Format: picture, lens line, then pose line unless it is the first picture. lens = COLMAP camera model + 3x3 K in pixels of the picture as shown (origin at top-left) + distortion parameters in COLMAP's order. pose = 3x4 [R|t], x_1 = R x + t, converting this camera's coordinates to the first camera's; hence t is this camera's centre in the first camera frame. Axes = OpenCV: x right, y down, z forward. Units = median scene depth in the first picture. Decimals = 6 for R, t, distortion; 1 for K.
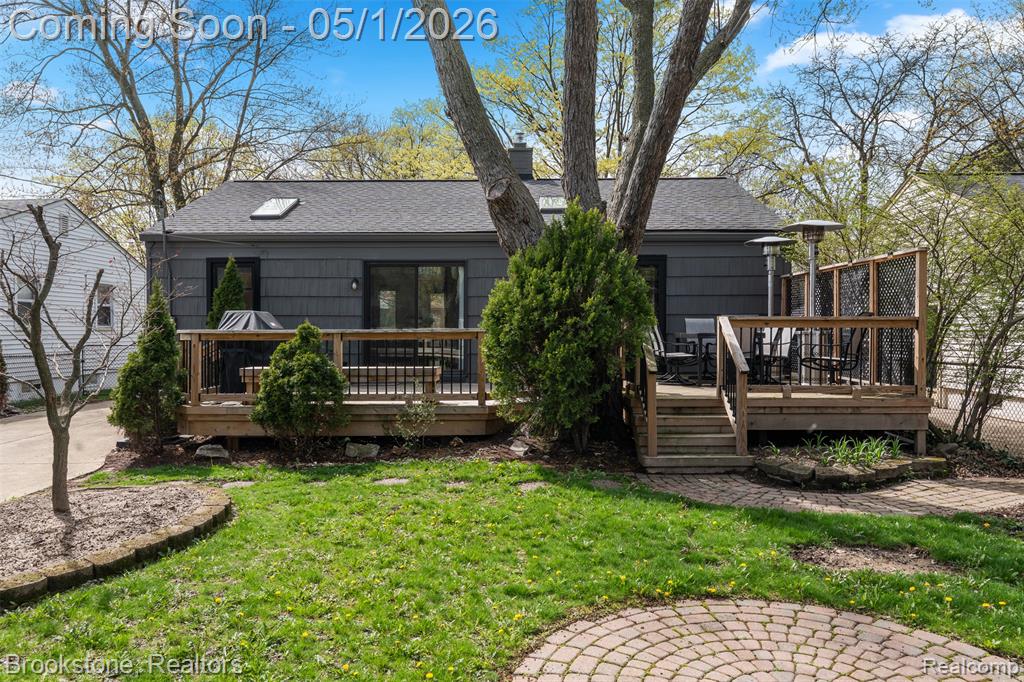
lens RADIAL K [[776.5, 0, 515.6], [0, 776.5, 335.6], [0, 0, 1]] dist [-0.002789, -0.002587]
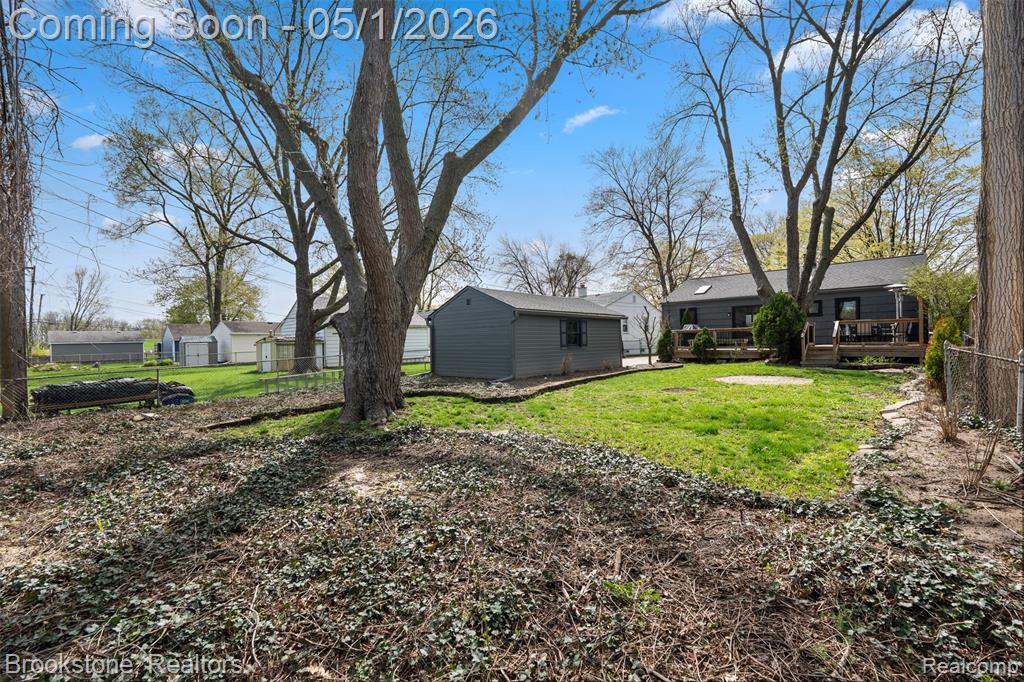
lens RADIAL K [[453.8, 0, 516.0], [0, 453.8, 336.0], [0, 0, 1]] dist [-0.004154, -0.000337]
pose [[0.738286, -0.018953, -0.674221, 0.441406], [0.011228, 0.999812, -0.015810, 0.041689], [0.674394, 0.004102, 0.738360, -1.019942]]
